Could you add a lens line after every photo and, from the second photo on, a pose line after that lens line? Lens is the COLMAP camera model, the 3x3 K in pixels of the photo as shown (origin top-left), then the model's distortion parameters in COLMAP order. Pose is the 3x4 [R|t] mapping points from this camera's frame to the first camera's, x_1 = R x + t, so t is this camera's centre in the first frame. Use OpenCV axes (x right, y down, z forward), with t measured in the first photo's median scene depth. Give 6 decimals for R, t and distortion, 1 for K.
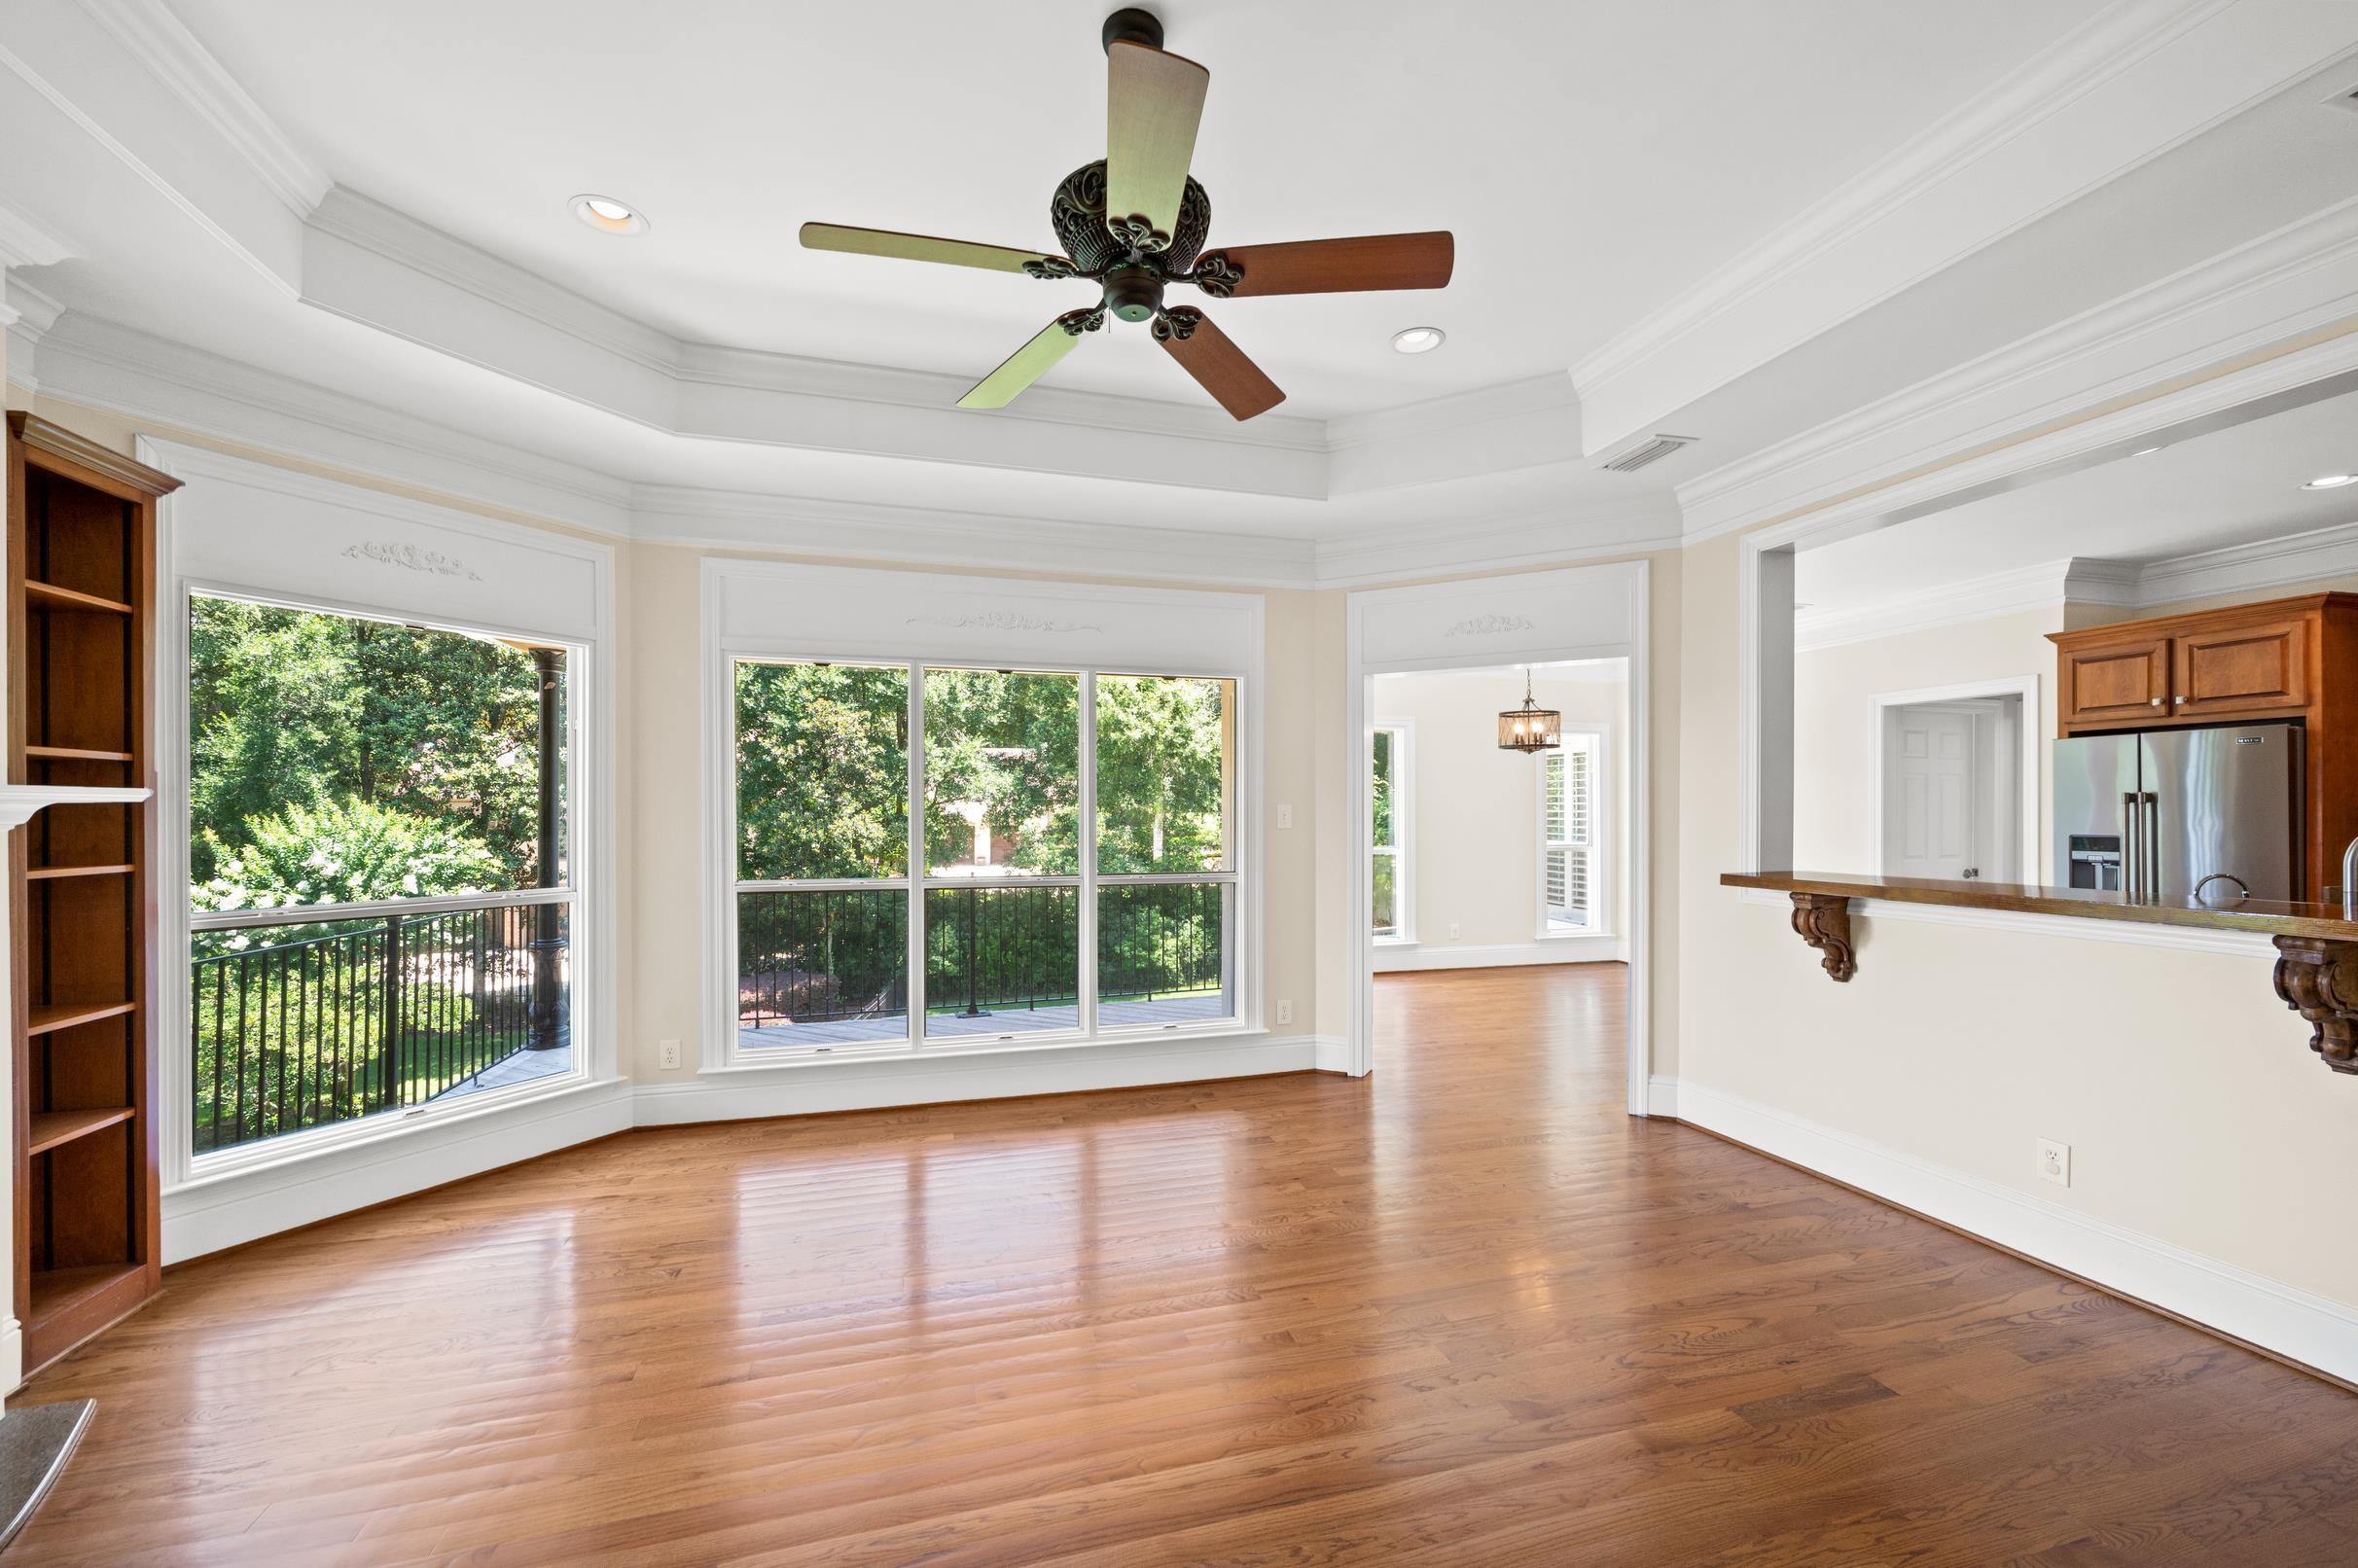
lens RADIAL K [[944.6, 0, 1182.1], [0, 944.6, 811.5], [0, 0, 1]] dist [-0.001404, 0.000356]
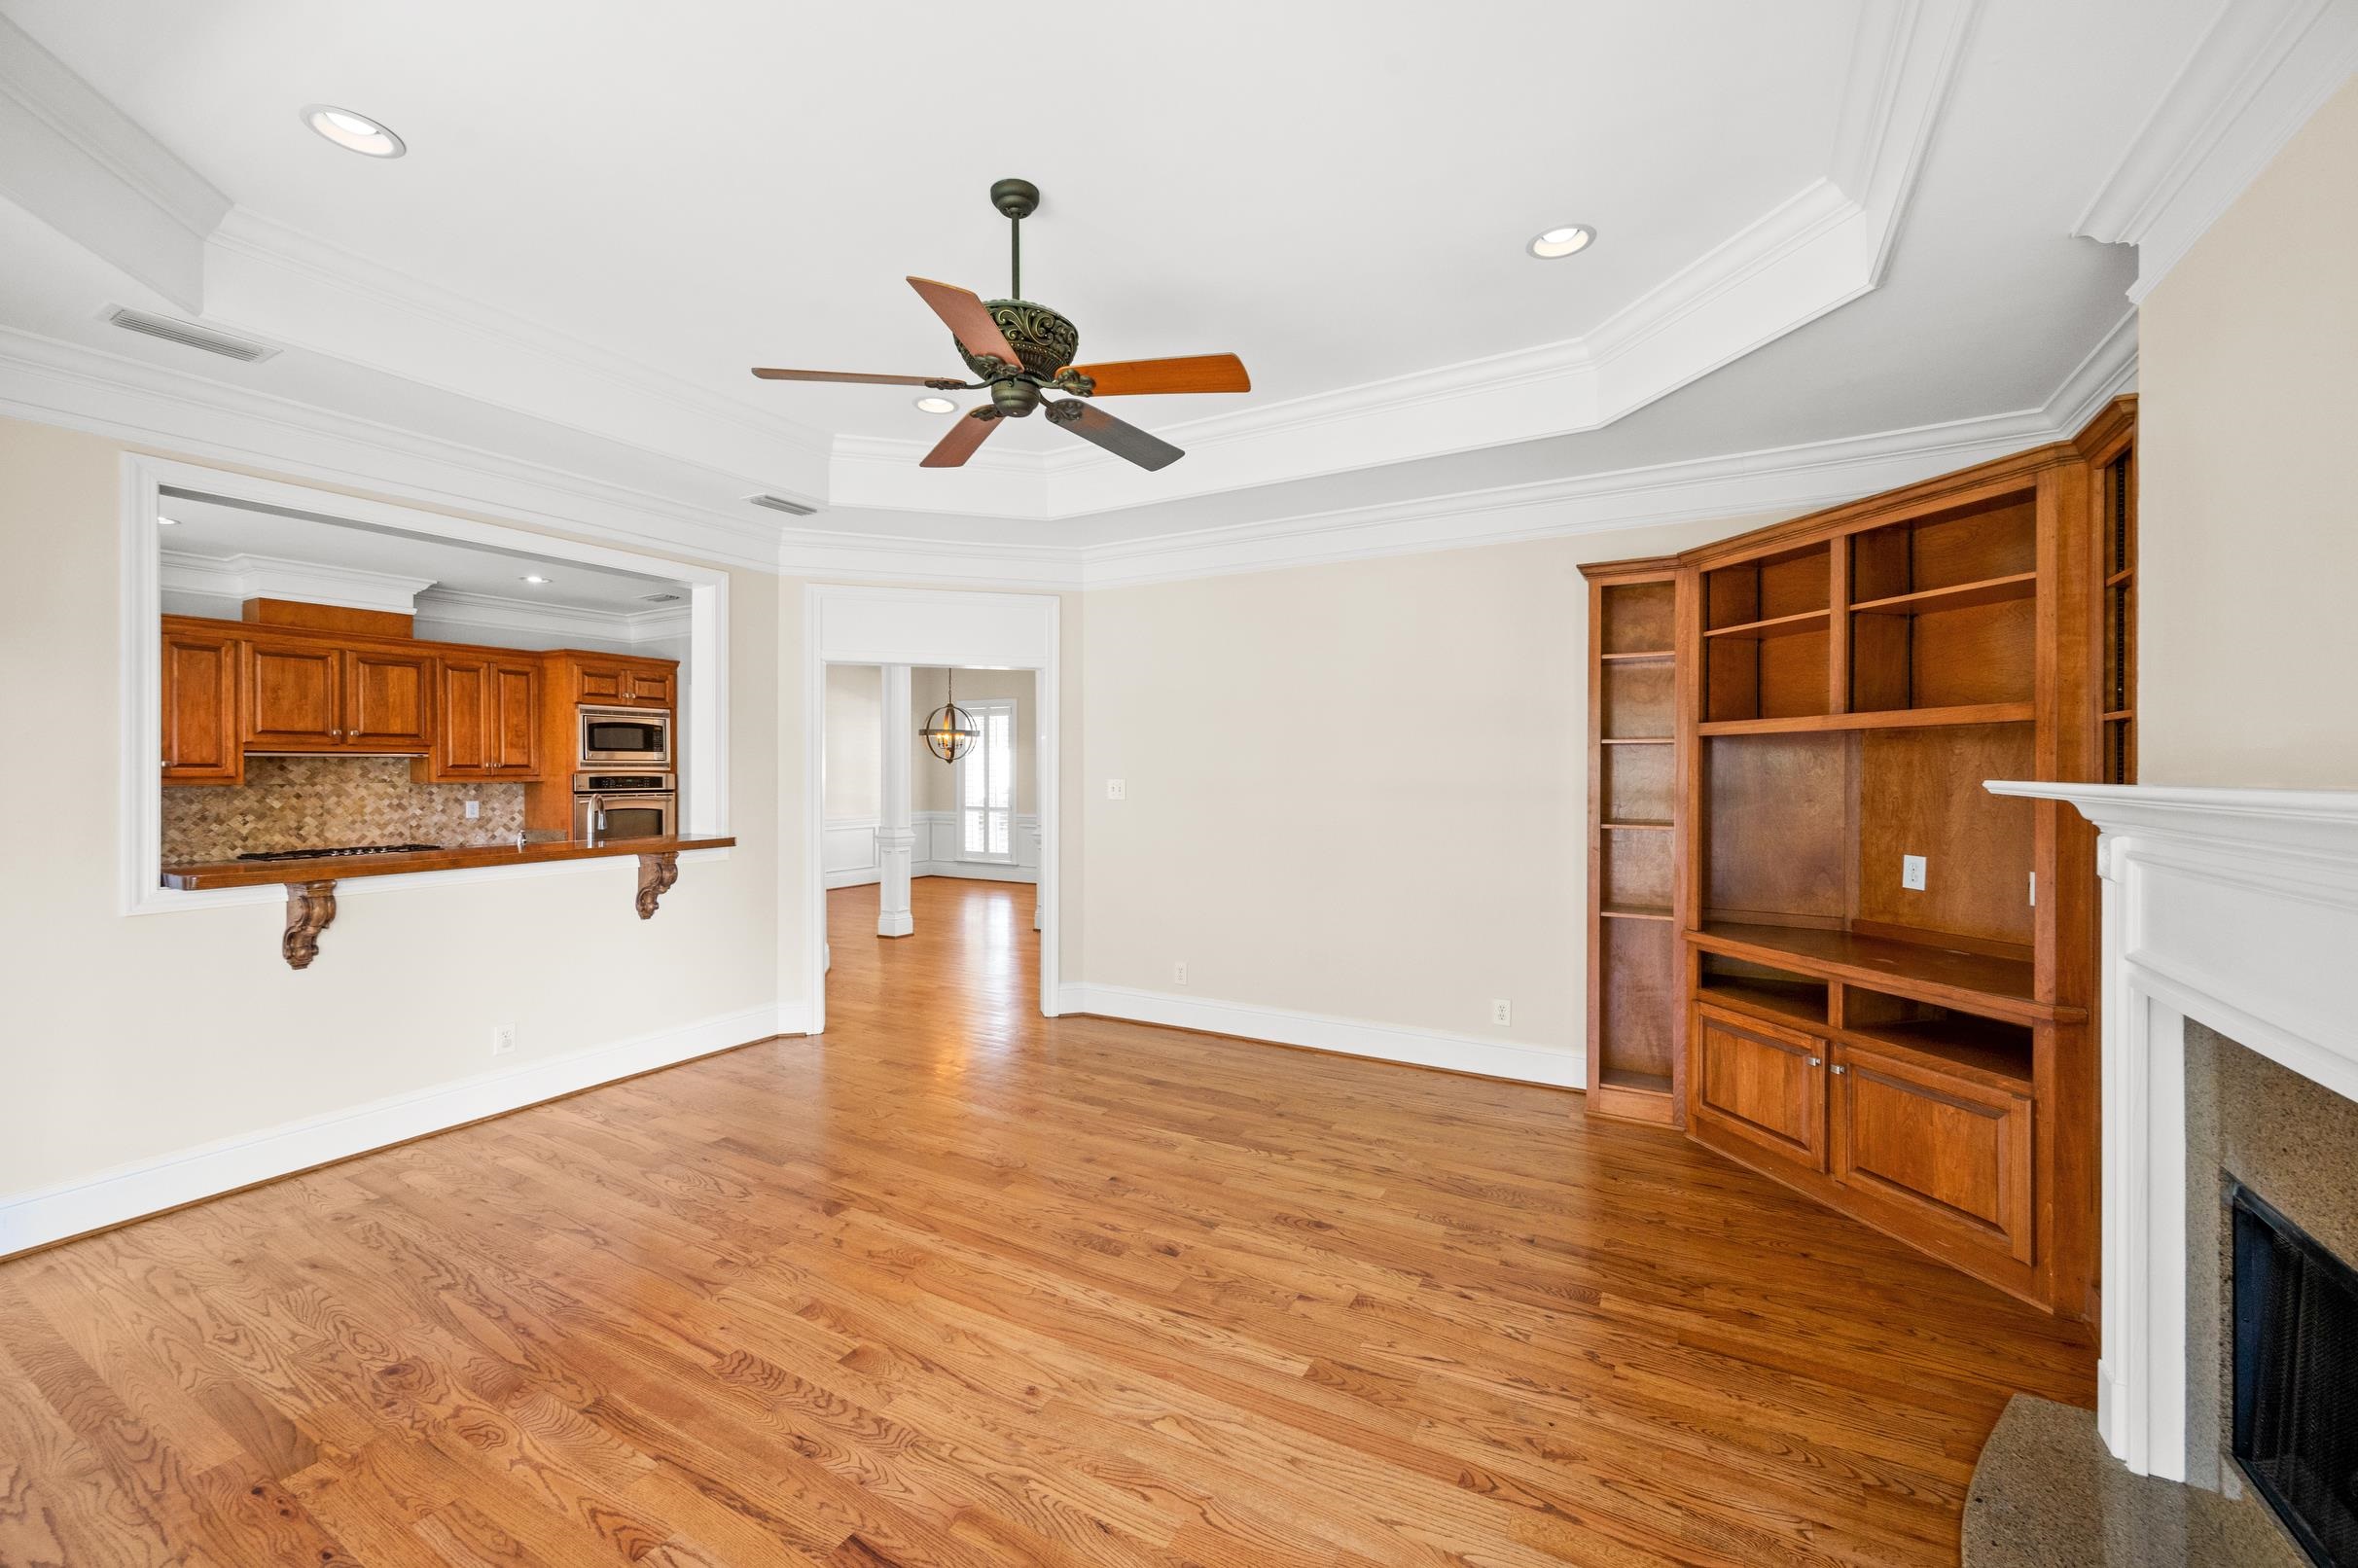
lens RADIAL K [[944.6, 0, 1183.5], [0, 944.6, 776.3], [0, 0, 1]] dist [-0.001404, 0.000356]
pose [[-0.690404, -0.001365, 0.723423, -0.436967], [0.003549, 0.999980, 0.005273, -0.015959], [-0.723415, 0.006208, -0.690385, 0.667461]]
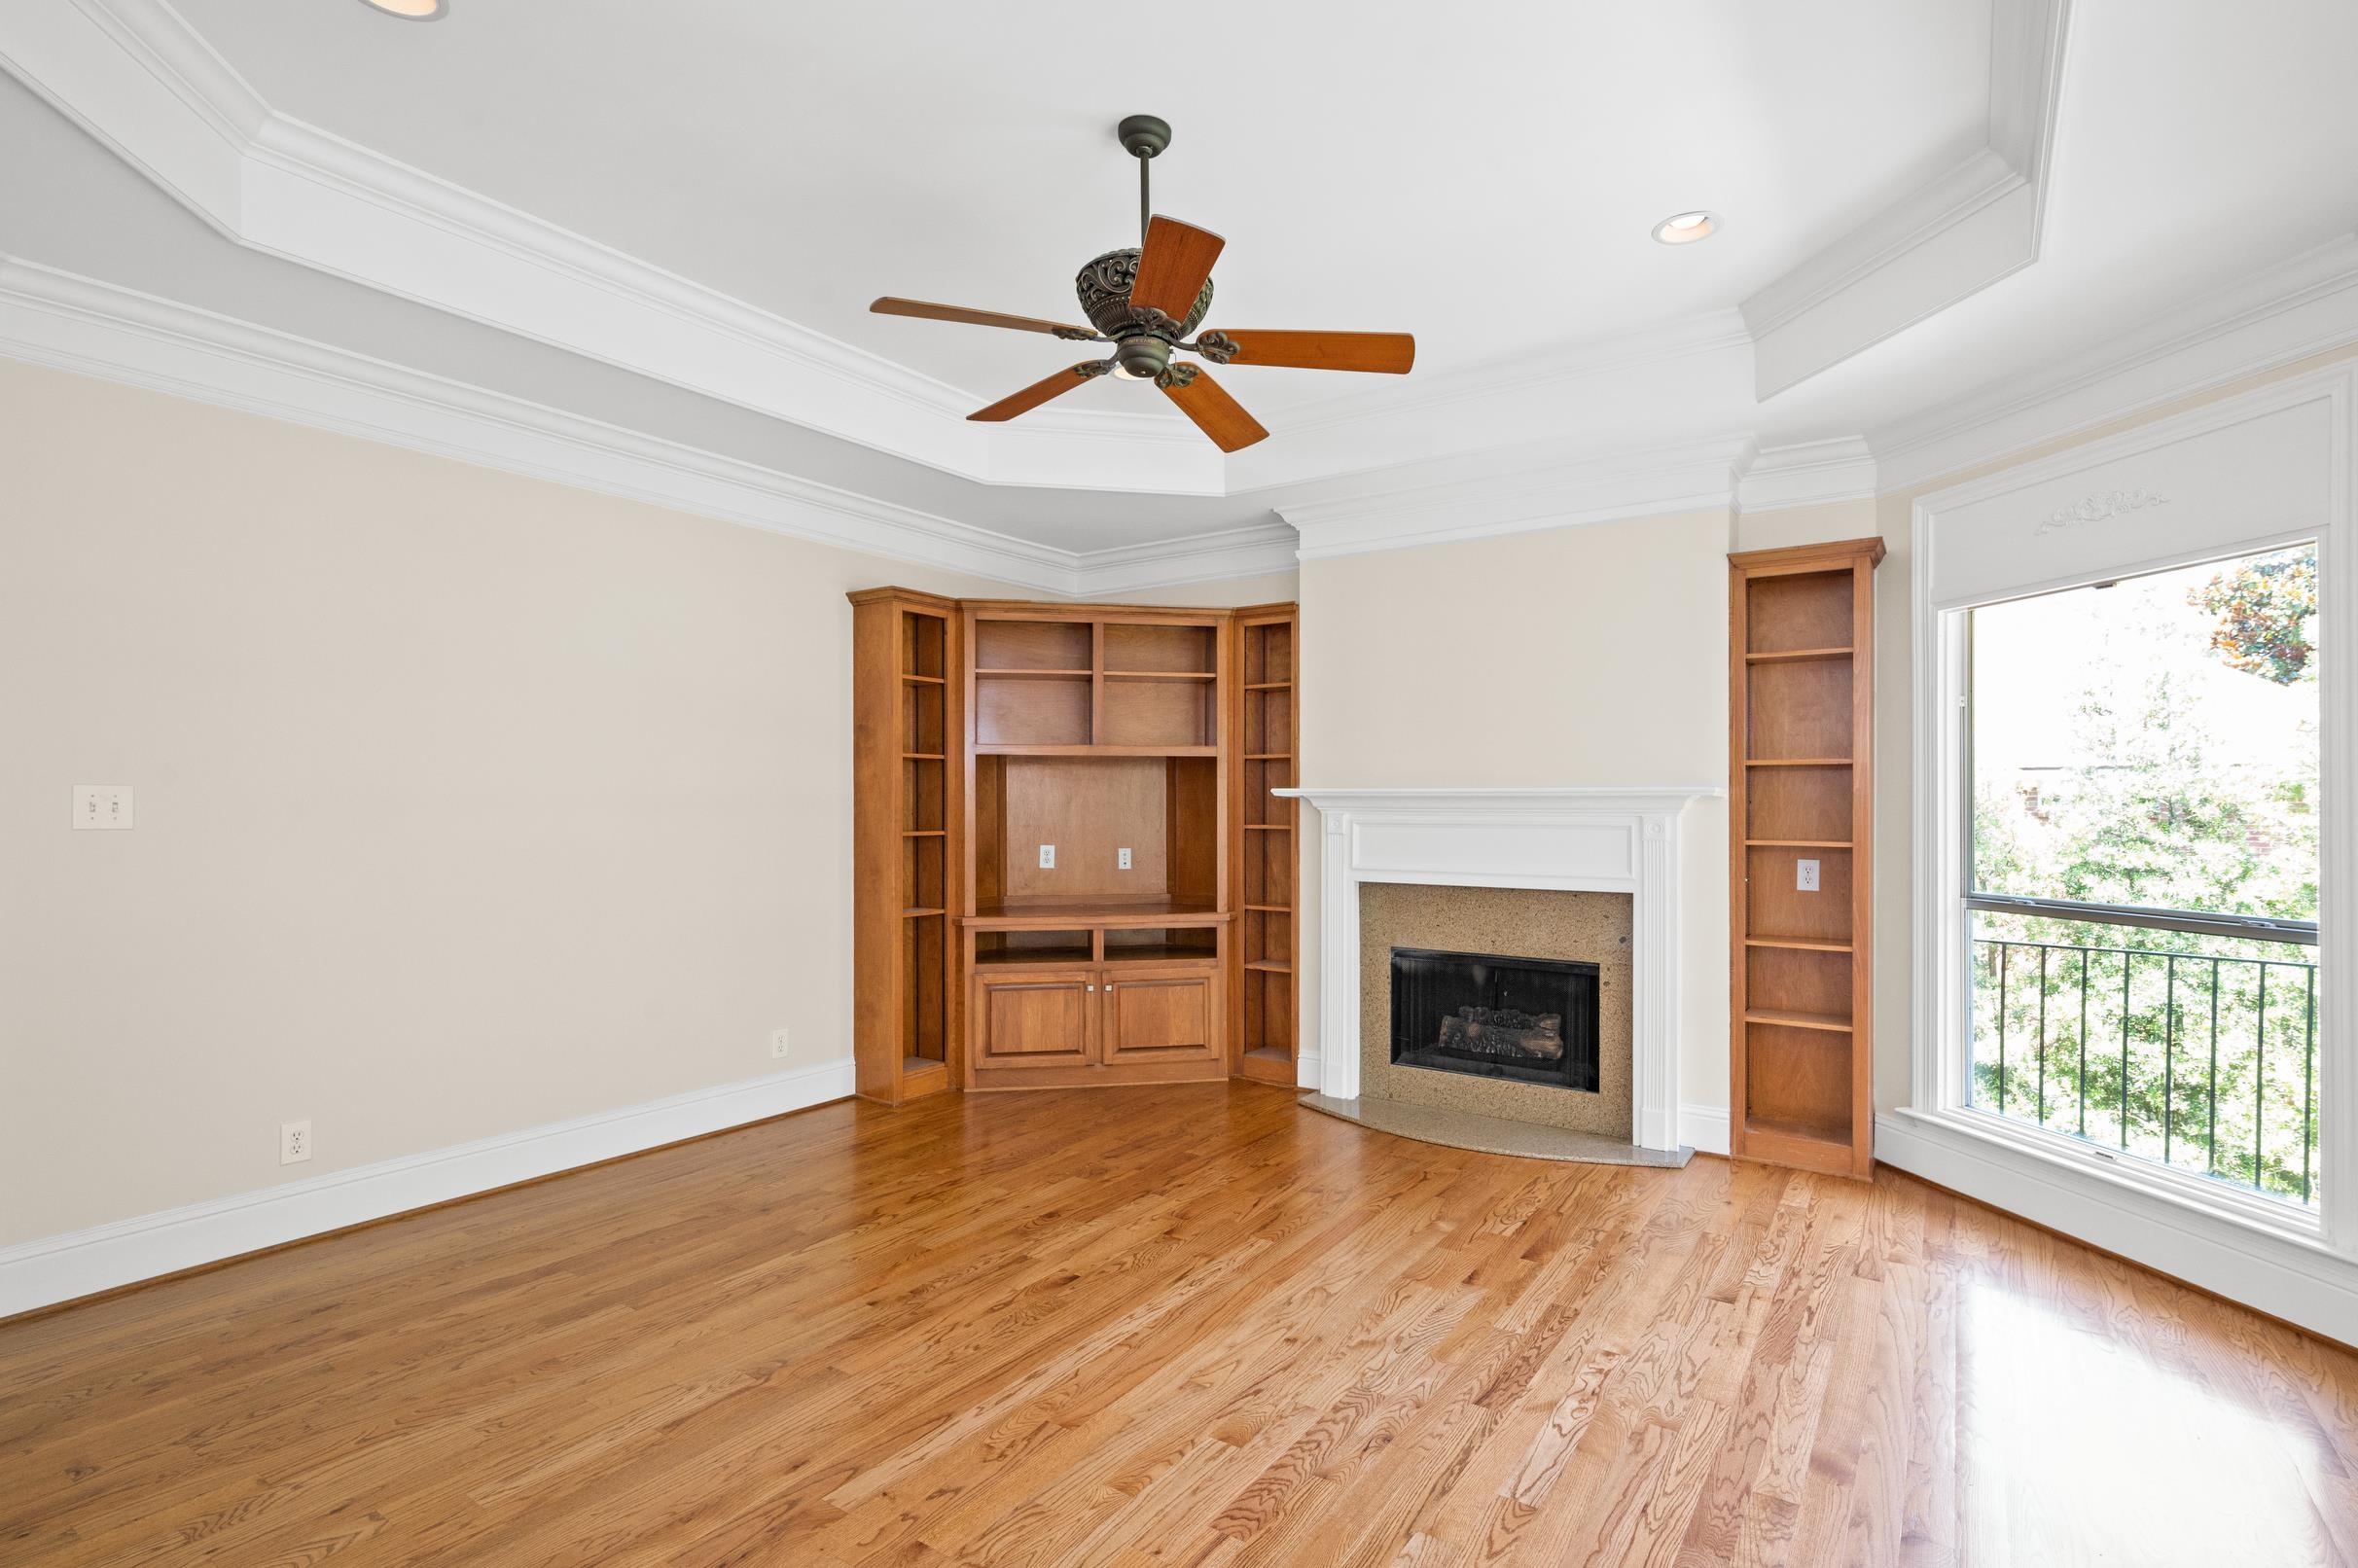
lens RADIAL K [[1154.2, 0, 1196.3], [0, 1154.2, 806.1], [0, 0, 1]] dist [0.004718, 0.000339]
pose [[-0.771642, 0.003584, -0.636047, 0.312746], [-0.000724, 0.999979, 0.006513, -0.001822], [0.636057, 0.005486, -0.771622, 0.830117]]
